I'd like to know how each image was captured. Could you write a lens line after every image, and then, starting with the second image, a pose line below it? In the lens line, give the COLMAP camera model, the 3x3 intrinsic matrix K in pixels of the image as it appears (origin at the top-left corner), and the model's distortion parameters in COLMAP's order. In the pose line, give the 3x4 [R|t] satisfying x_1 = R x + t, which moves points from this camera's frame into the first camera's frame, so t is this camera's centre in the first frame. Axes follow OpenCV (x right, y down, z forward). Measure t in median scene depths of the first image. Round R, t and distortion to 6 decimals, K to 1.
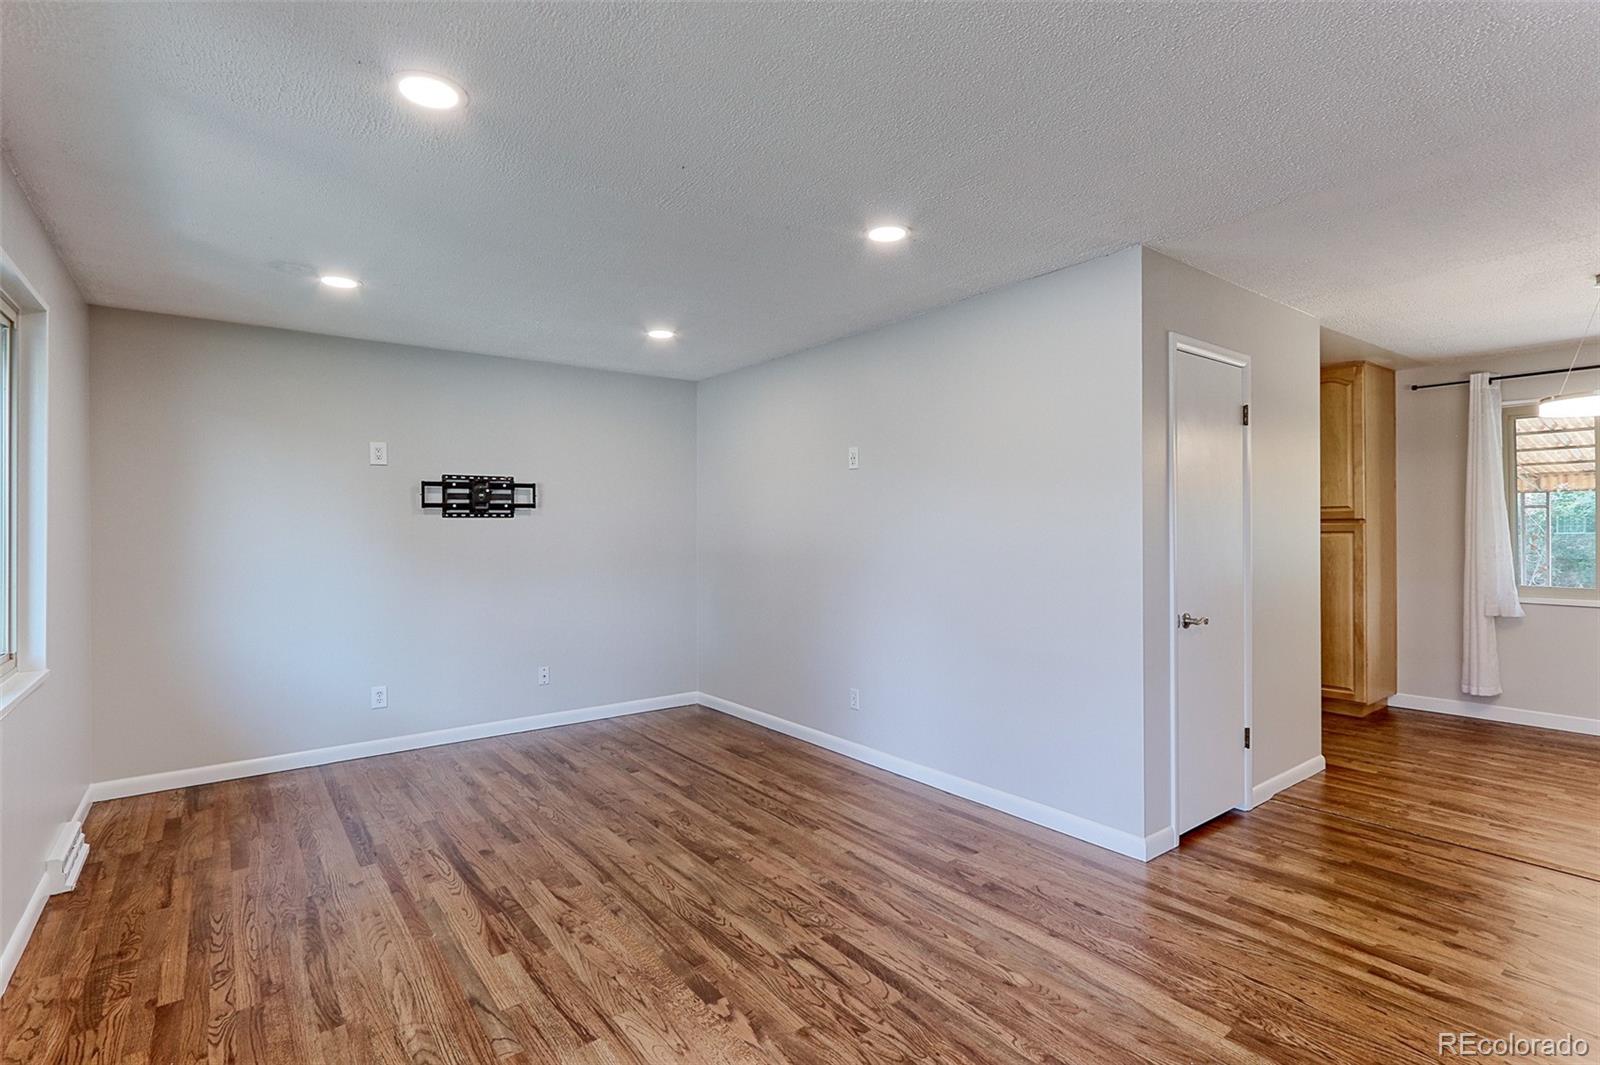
lens RADIAL K [[762.3, 0, 797.8], [0, 762.3, 522.4], [0, 0, 1]] dist [0.000983, 0.001417]
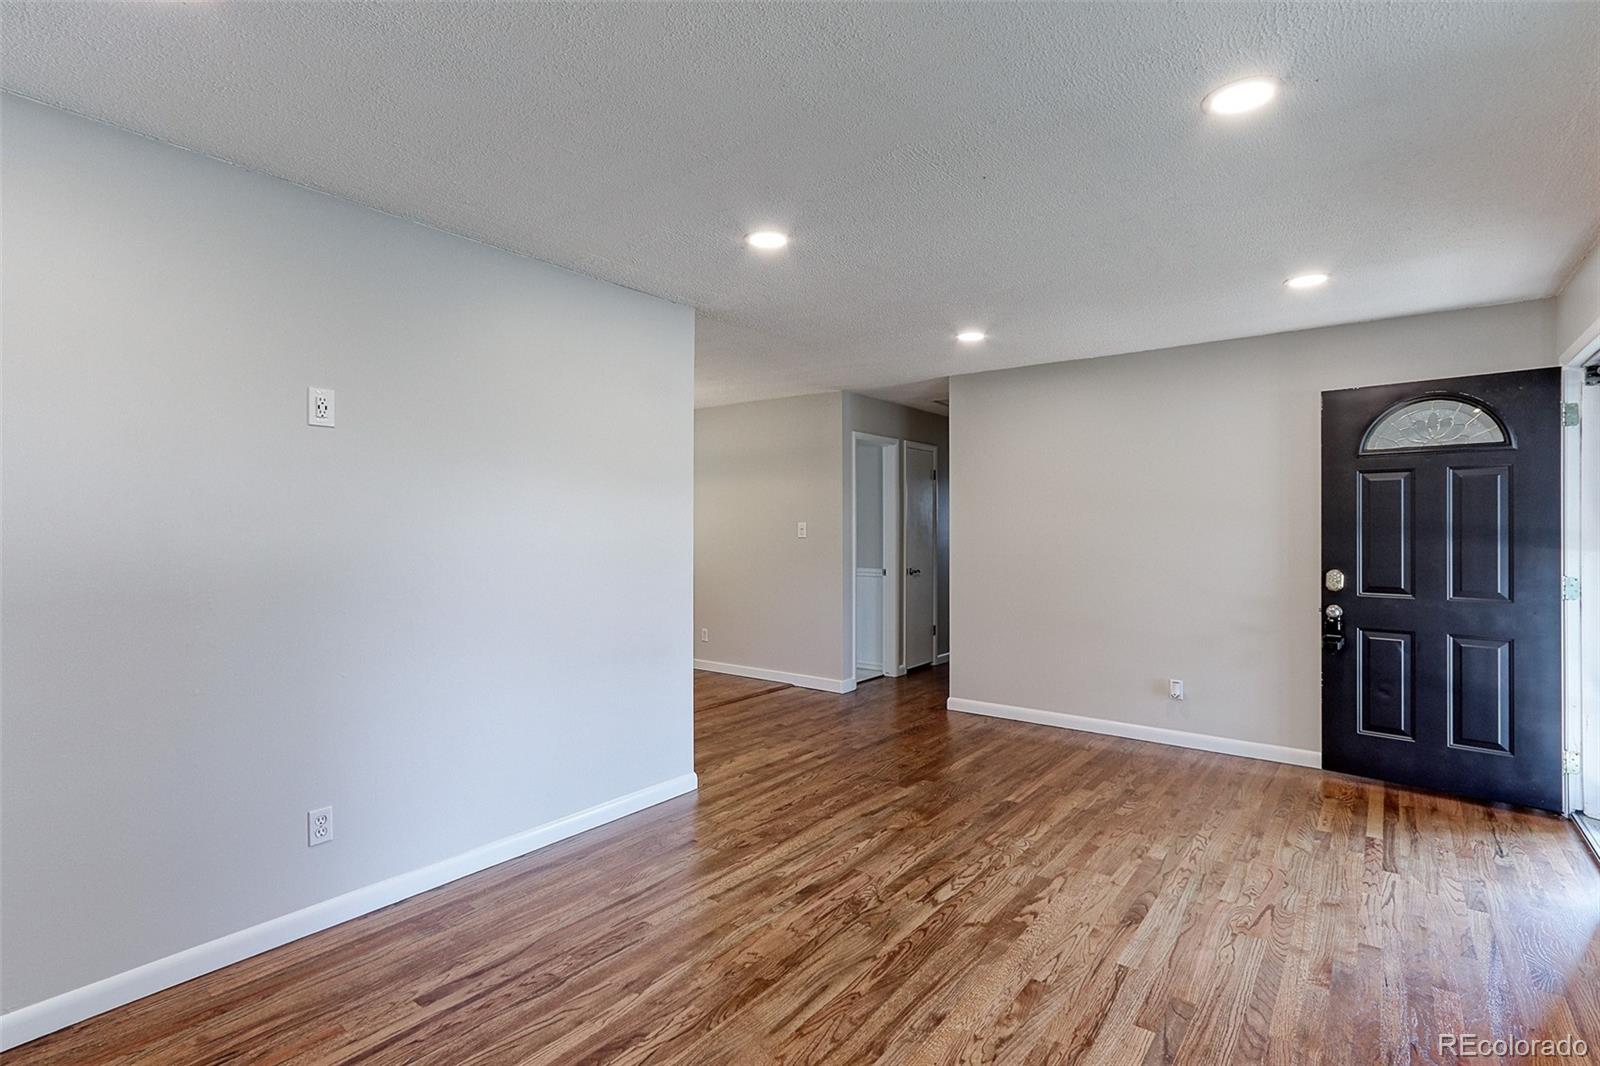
lens RADIAL K [[764.5, 0, 790.2], [0, 764.5, 527.4], [0, 0, 1]] dist [-0.001670, 0.002484]
pose [[-0.252710, 0.007389, 0.967514, -0.668280], [-0.005857, 0.999941, -0.009167, 0.011375], [-0.967524, -0.007983, -0.252652, 0.938158]]
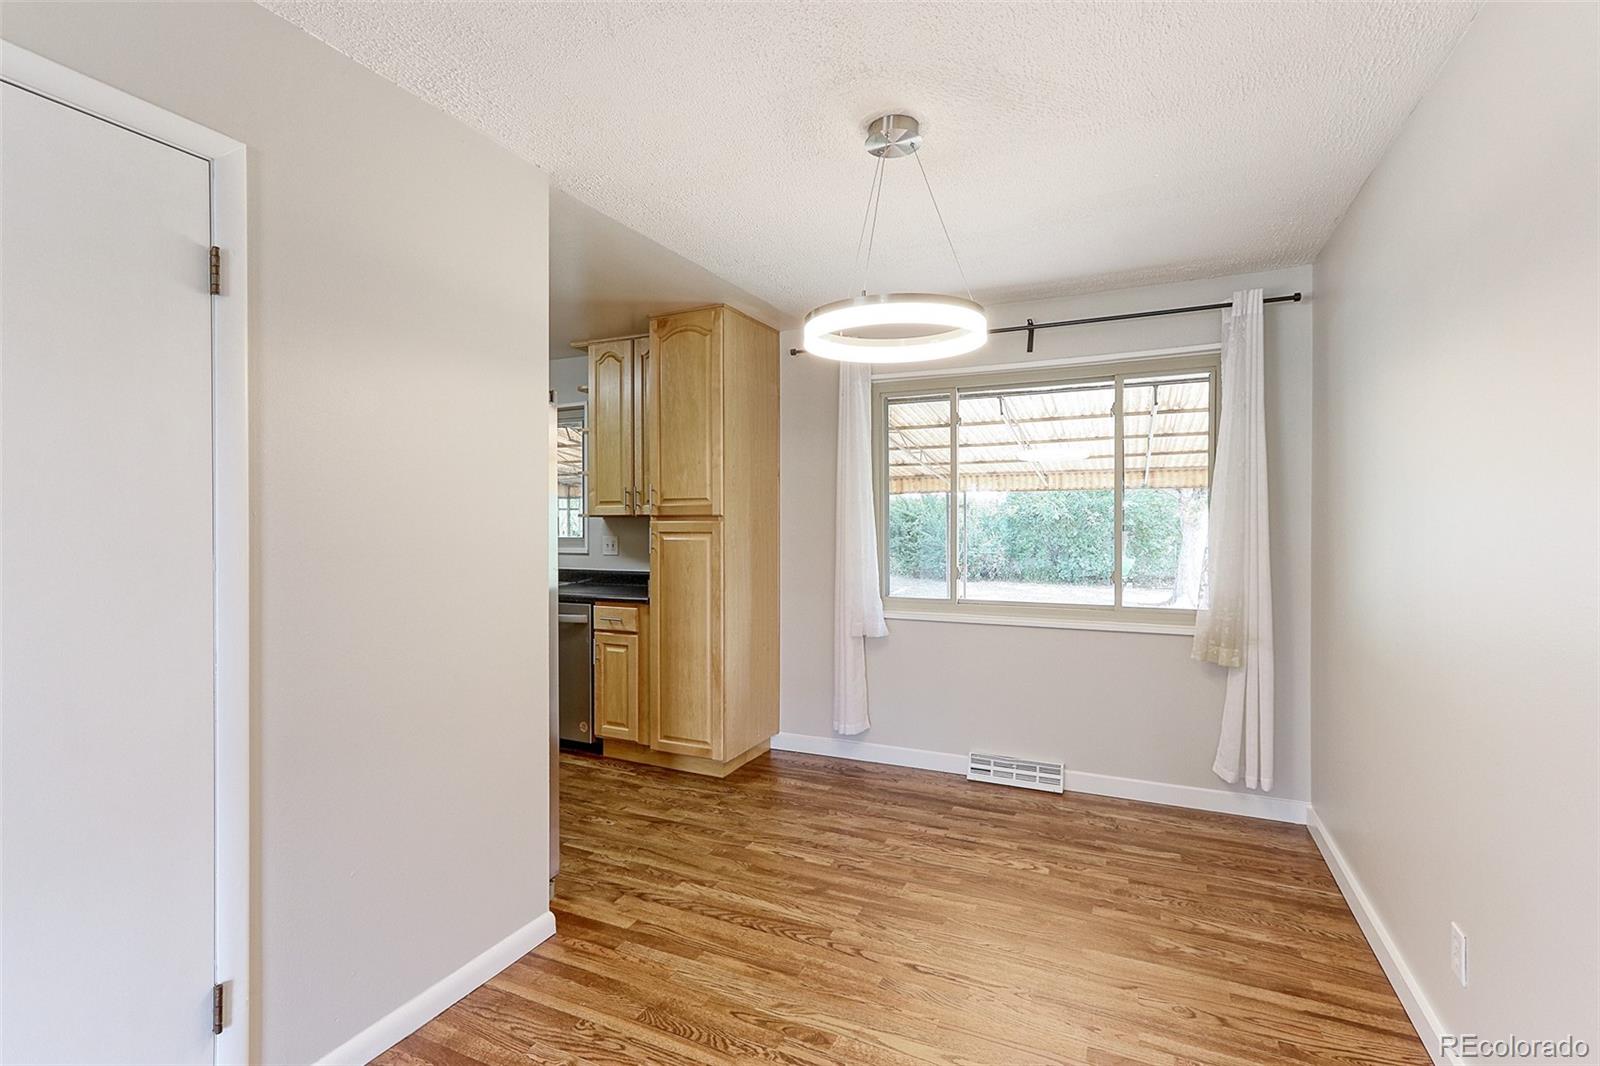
lens RADIAL K [[736.6, 0, 798.2], [0, 736.6, 524.1], [0, 0, 1]] dist [-0.000212, 0.000171]
pose [[0.885985, 0.003994, 0.463697, 0.637512], [-0.007952, 0.999947, 0.006580, -0.001876], [-0.463646, -0.009517, 0.885969, 0.437079]]
